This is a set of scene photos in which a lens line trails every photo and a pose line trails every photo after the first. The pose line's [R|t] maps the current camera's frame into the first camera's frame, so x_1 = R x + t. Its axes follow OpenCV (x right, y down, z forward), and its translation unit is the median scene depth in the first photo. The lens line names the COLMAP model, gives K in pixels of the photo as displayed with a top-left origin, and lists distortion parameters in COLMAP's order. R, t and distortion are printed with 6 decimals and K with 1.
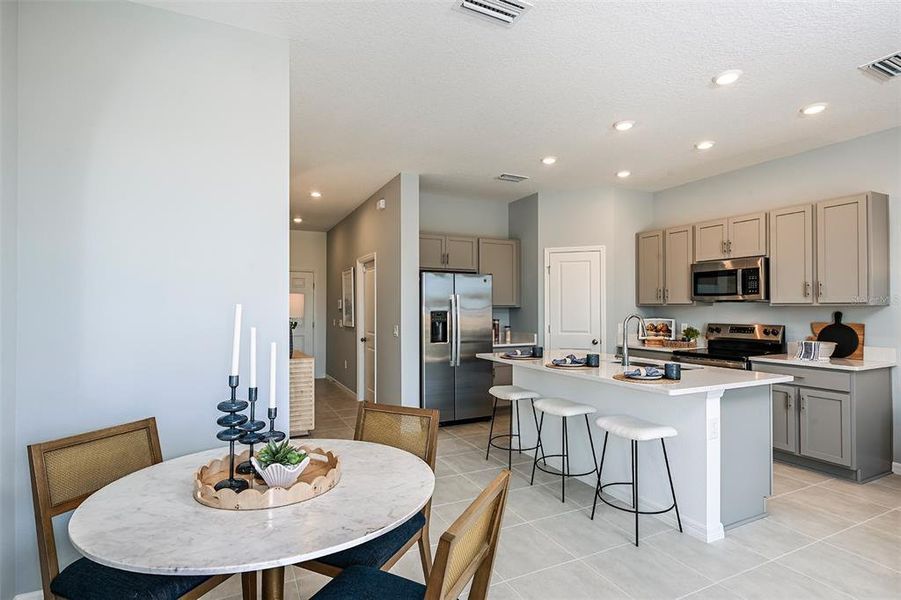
lens RADIAL K [[453.2, 0, 453.6], [0, 453.2, 303.6], [0, 0, 1]] dist [-0.004106, 0.001951]
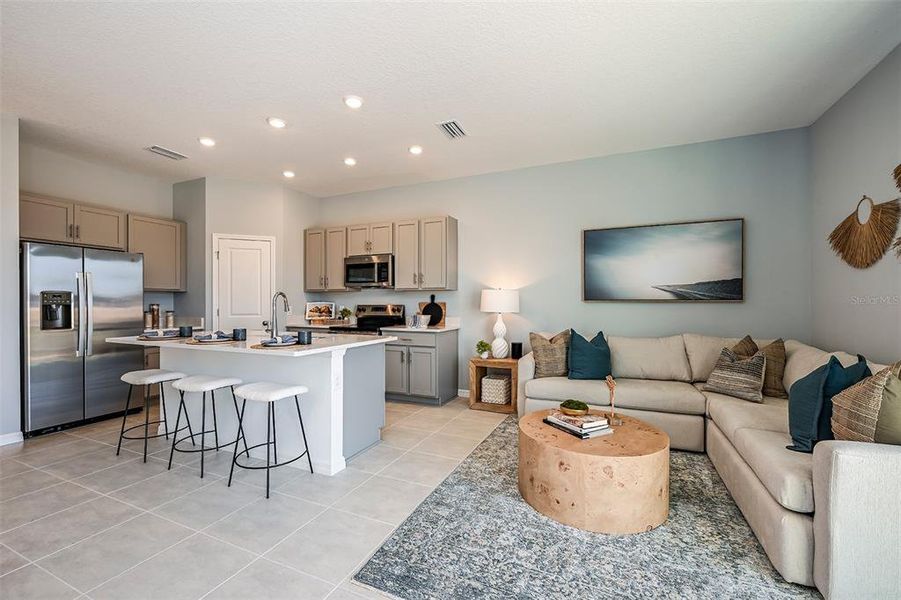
lens RADIAL K [[371.7, 0, 450.4], [0, 371.7, 303.0], [0, 0, 1]] dist [-0.001420, 0.000870]
pose [[0.767242, -0.000411, 0.641357, 0.090007], [-0.006089, 0.999950, 0.007924, 0.029526], [-0.641329, -0.009985, 0.767201, 0.017915]]
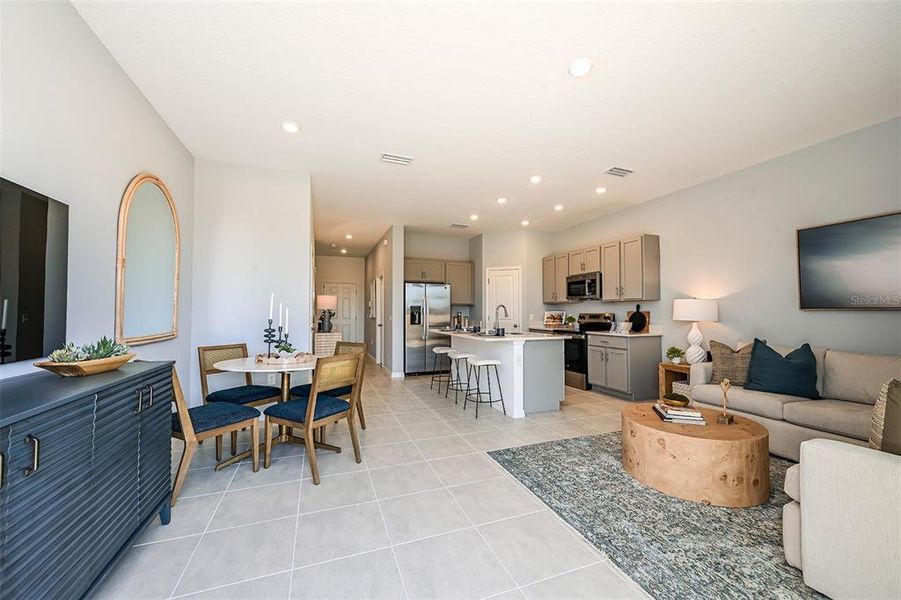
lens RADIAL K [[348.0, 0, 454.7], [0, 348.0, 303.4], [0, 0, 1]] dist [-0.001067, -0.000231]
pose [[0.996355, -0.000955, -0.085298, 0.235296], [-0.000410, 0.999872, -0.015992, 0.029275], [0.085303, 0.015969, 0.996227, -0.291285]]
